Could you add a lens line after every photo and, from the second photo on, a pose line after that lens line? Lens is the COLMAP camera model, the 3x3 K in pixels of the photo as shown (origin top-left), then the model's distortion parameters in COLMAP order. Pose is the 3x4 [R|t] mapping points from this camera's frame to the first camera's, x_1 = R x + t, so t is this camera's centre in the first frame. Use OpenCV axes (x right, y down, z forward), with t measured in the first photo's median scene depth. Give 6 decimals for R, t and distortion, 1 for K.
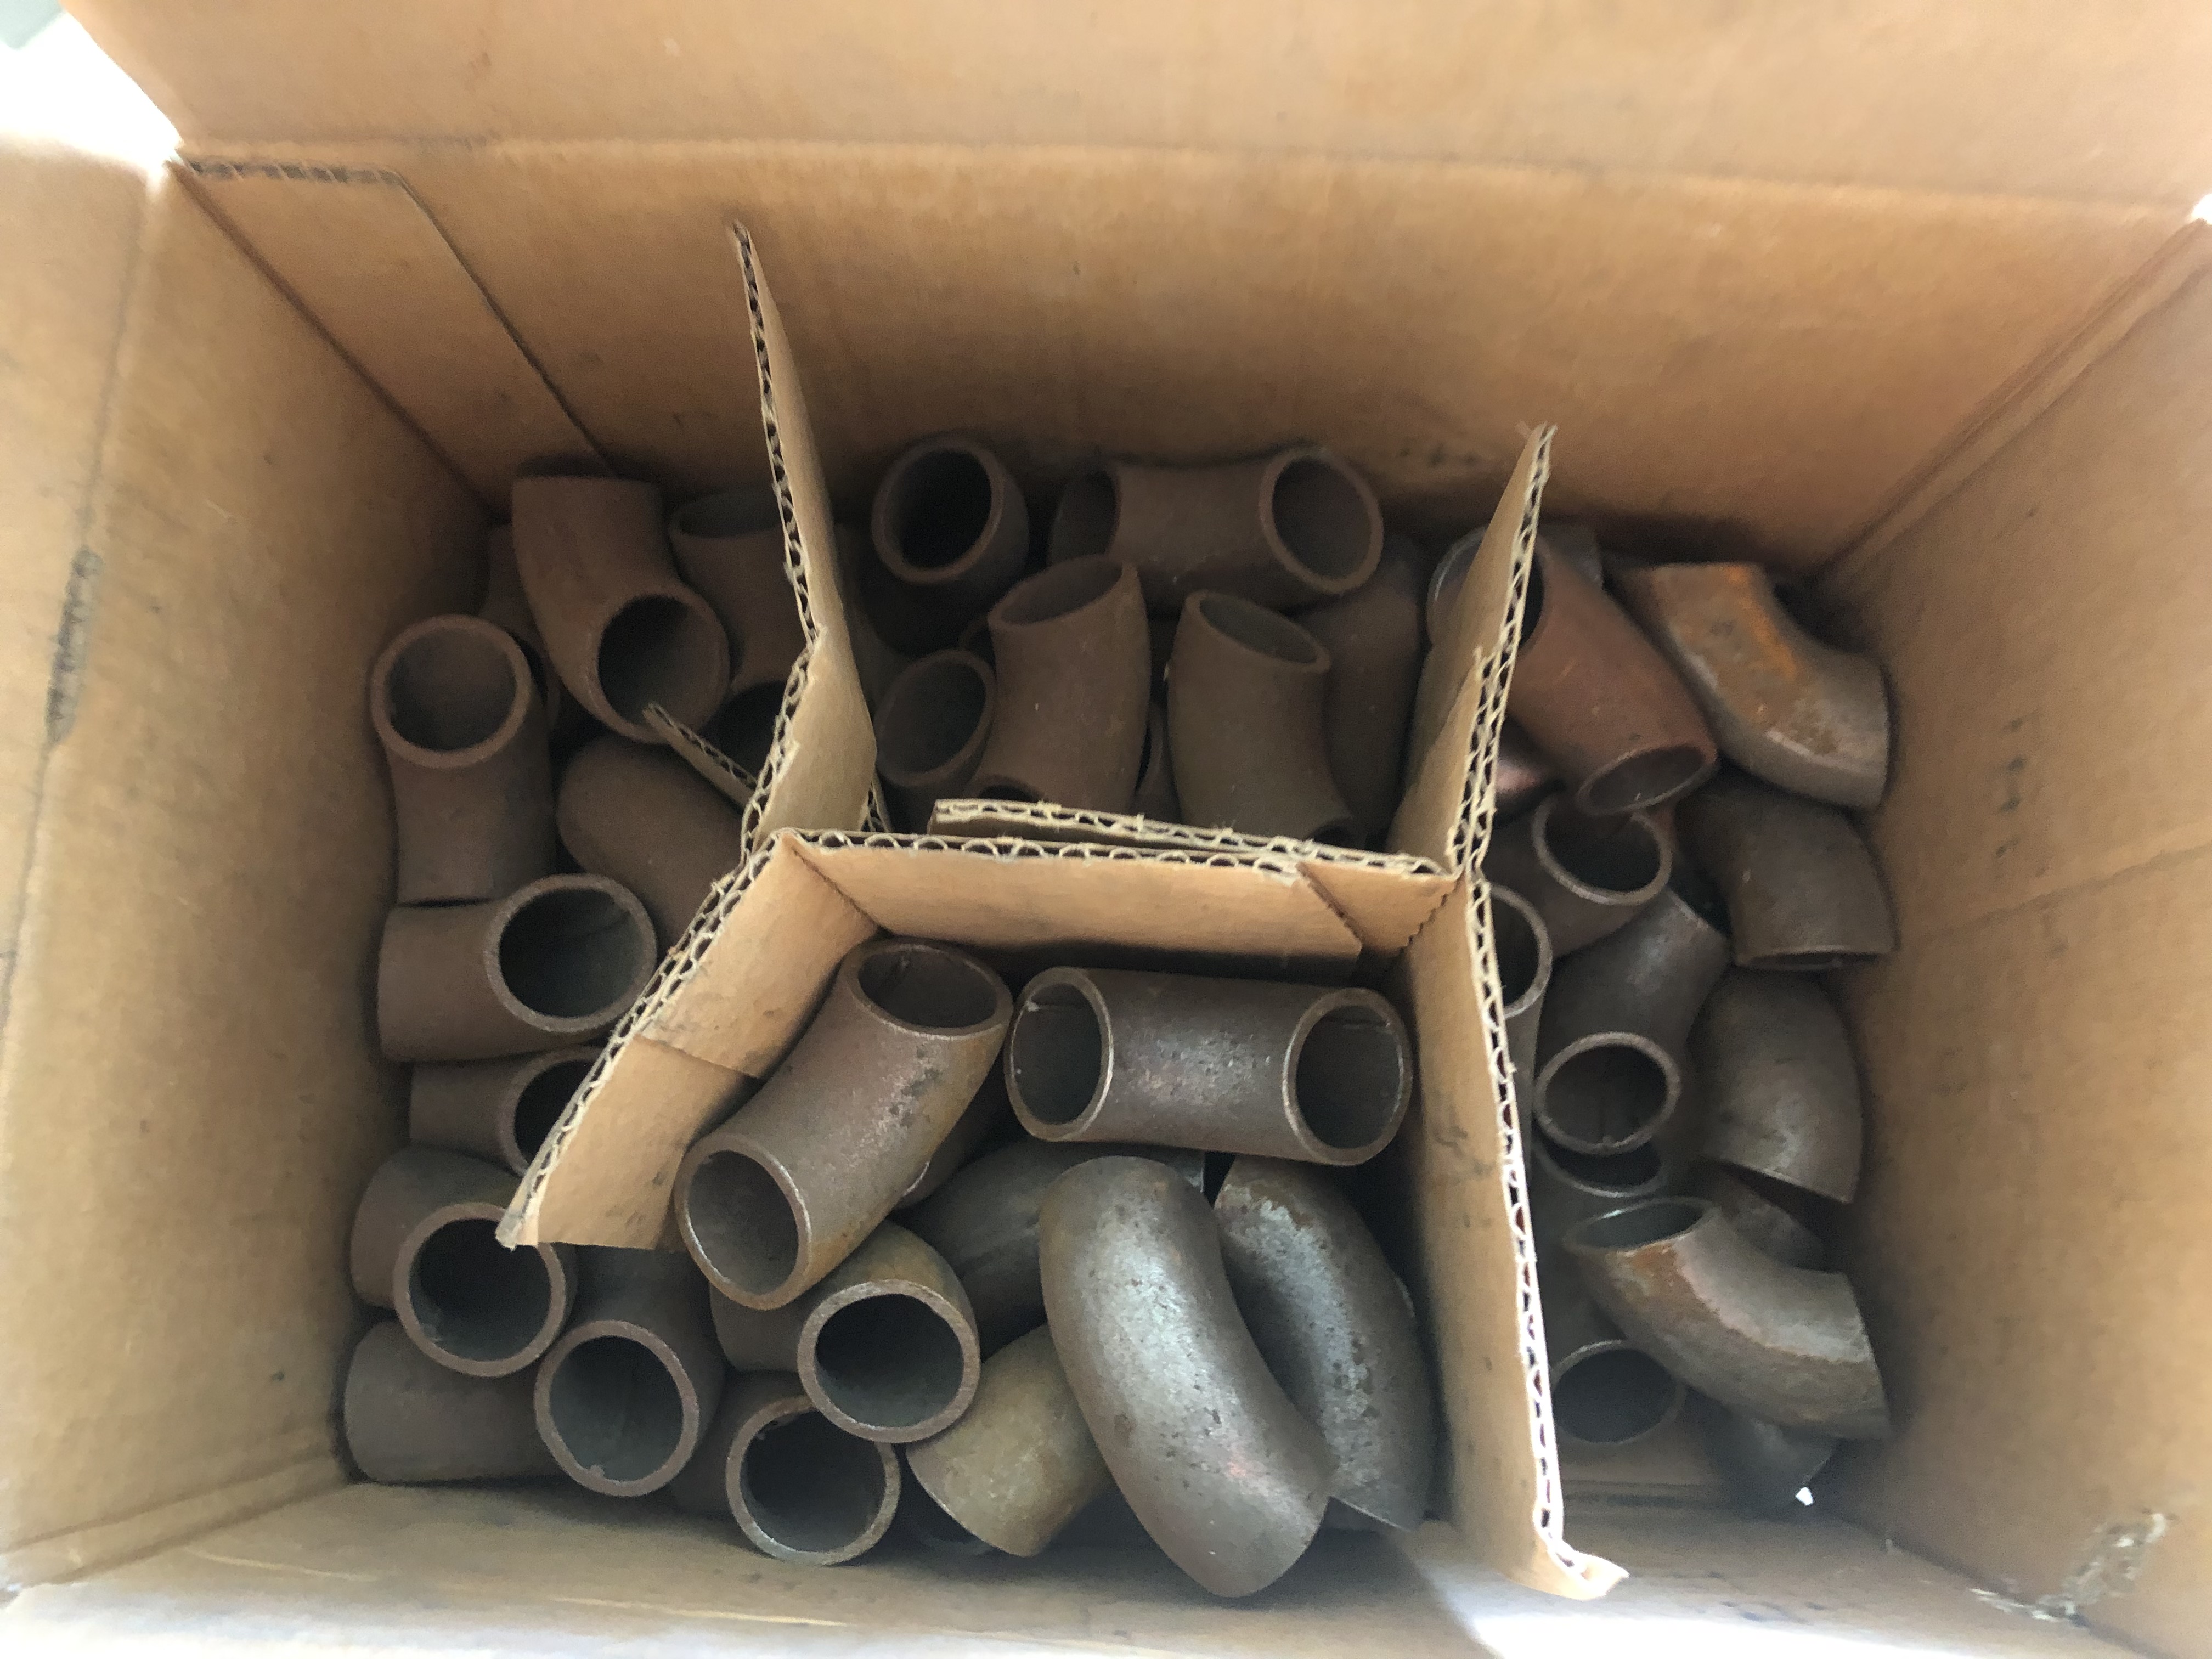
lens RADIAL K [[1810.4, 0, 1097.5], [0, 1810.4, 841.1], [0, 0, 1]] dist [0.011368, -0.043213]
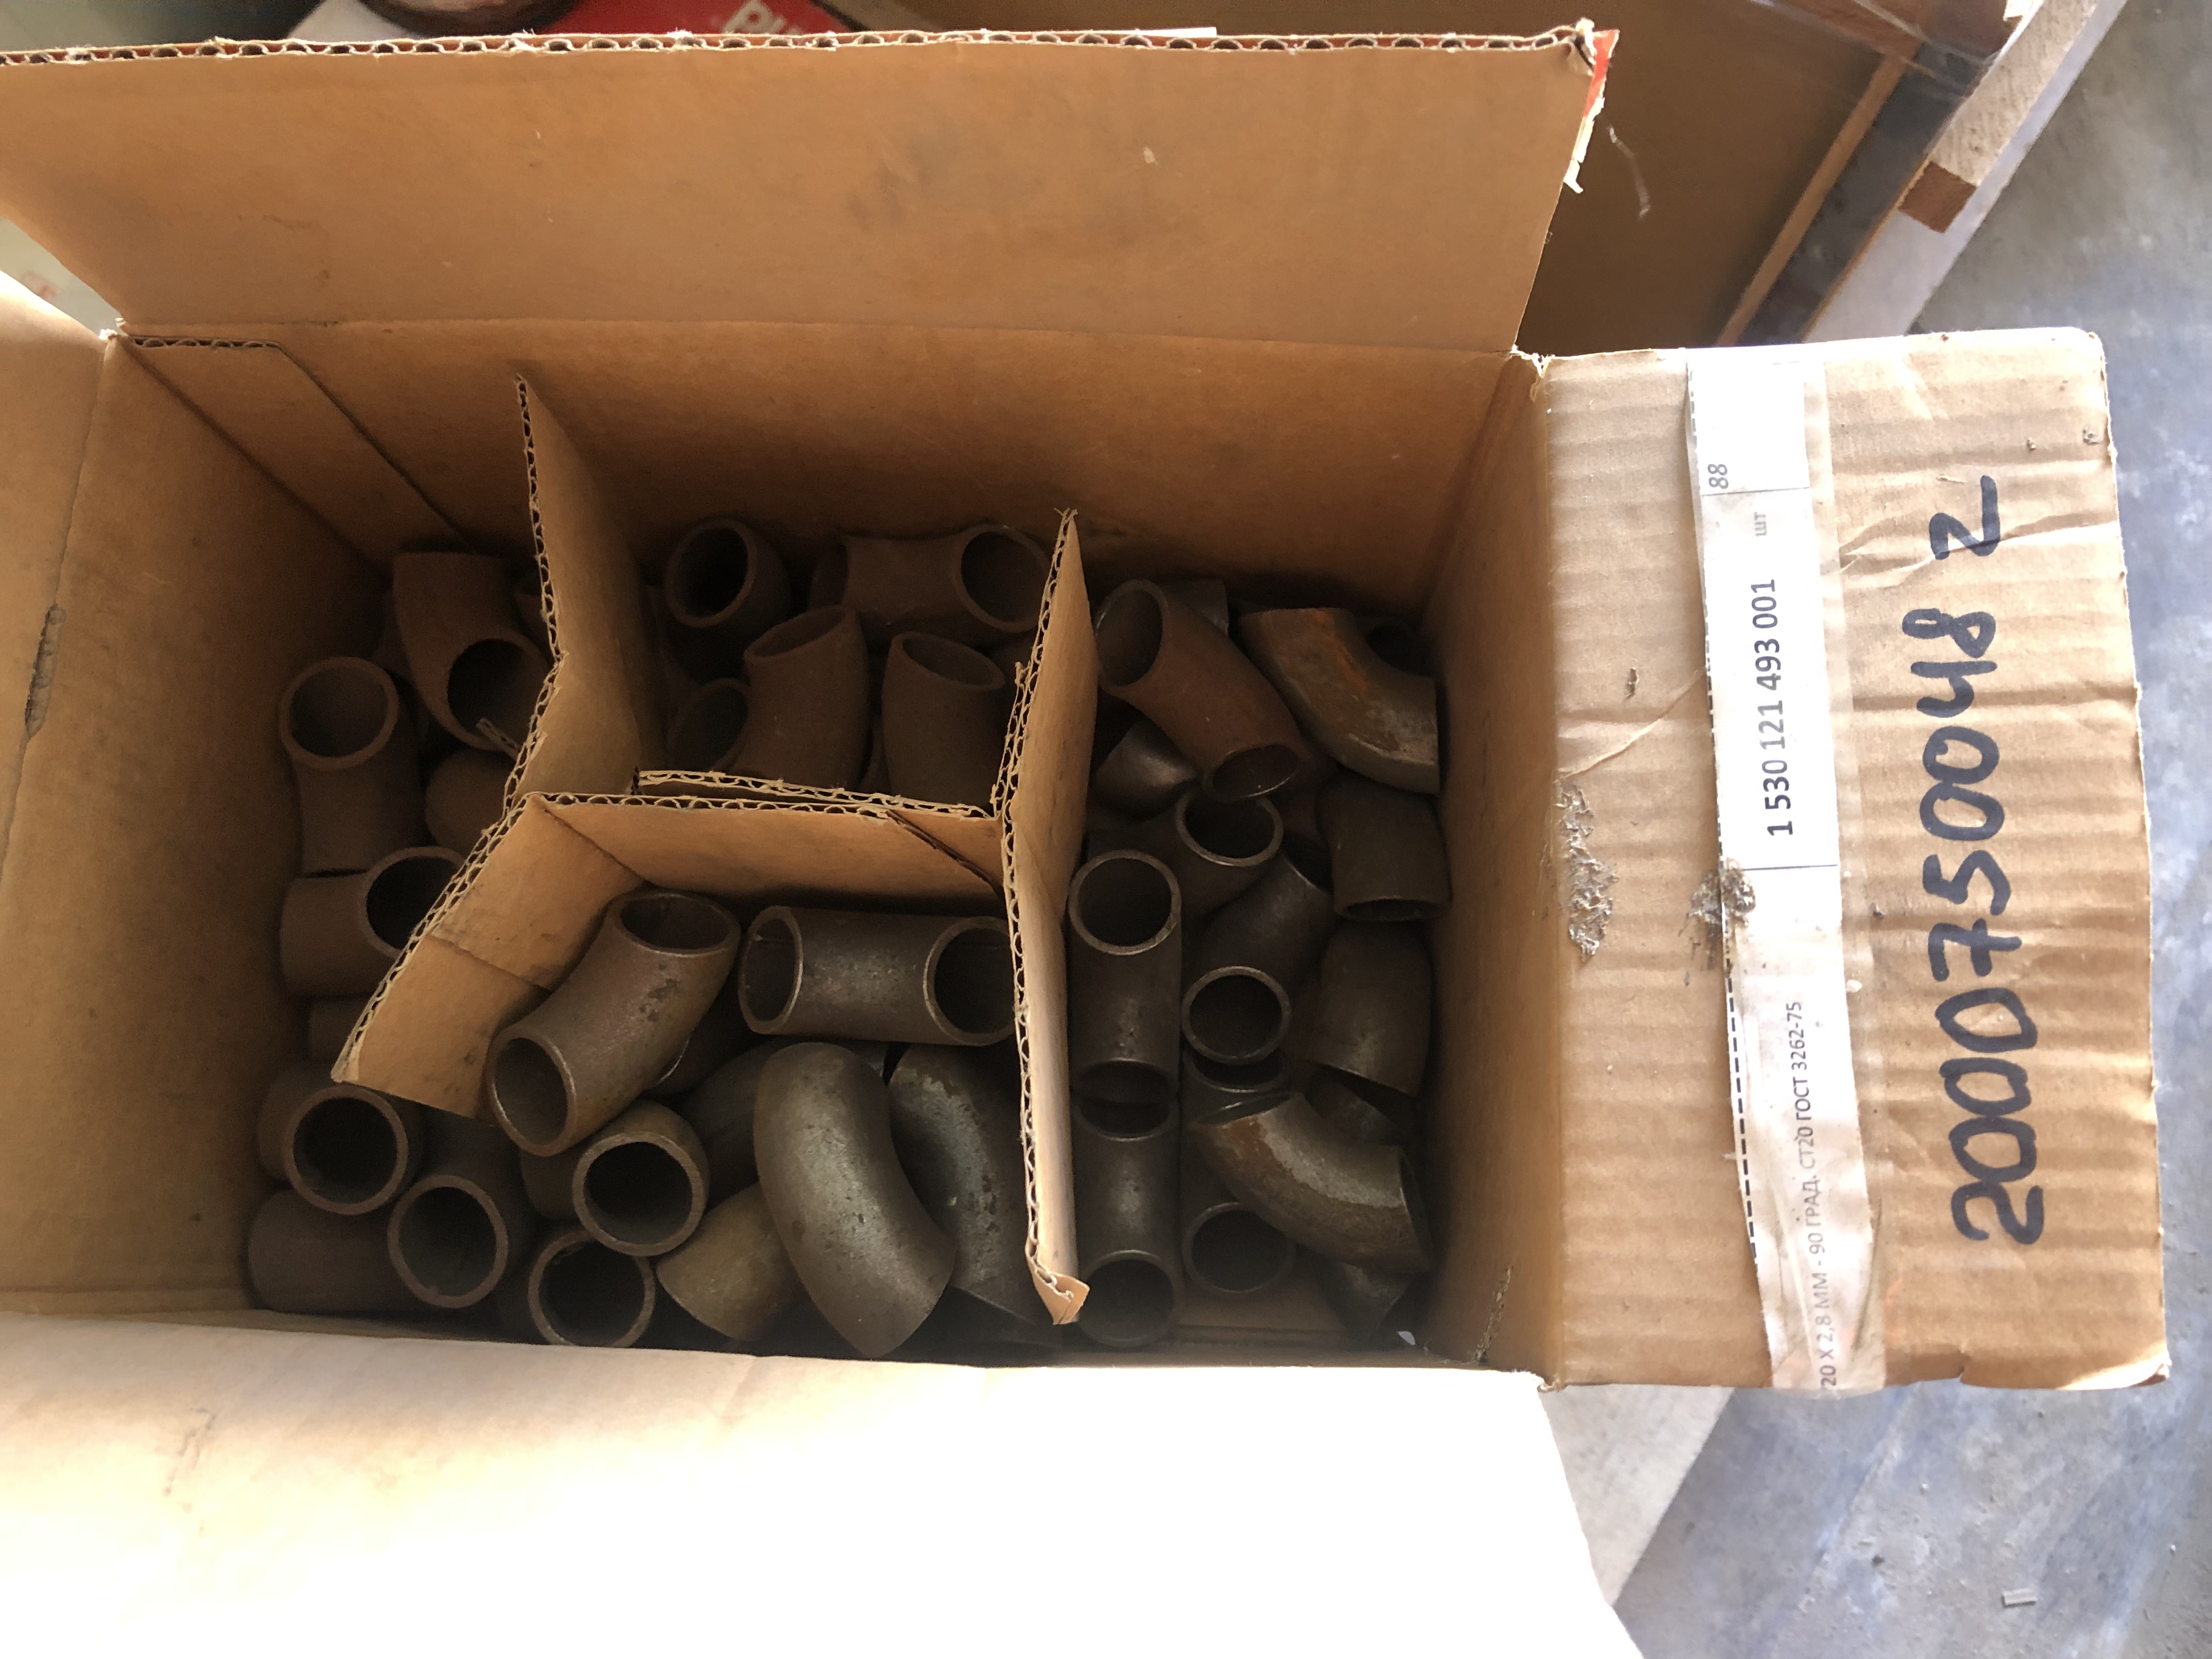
lens RADIAL K [[1810.4, 0, 1116.2], [0, 1810.4, 821.8], [0, 0, 1]] dist [0.011368, -0.043213]
pose [[0.999907, -0.011172, -0.007806, 0.254932], [0.010770, 0.998699, -0.049839, 0.079568], [0.008352, 0.049750, 0.998727, -0.366146]]
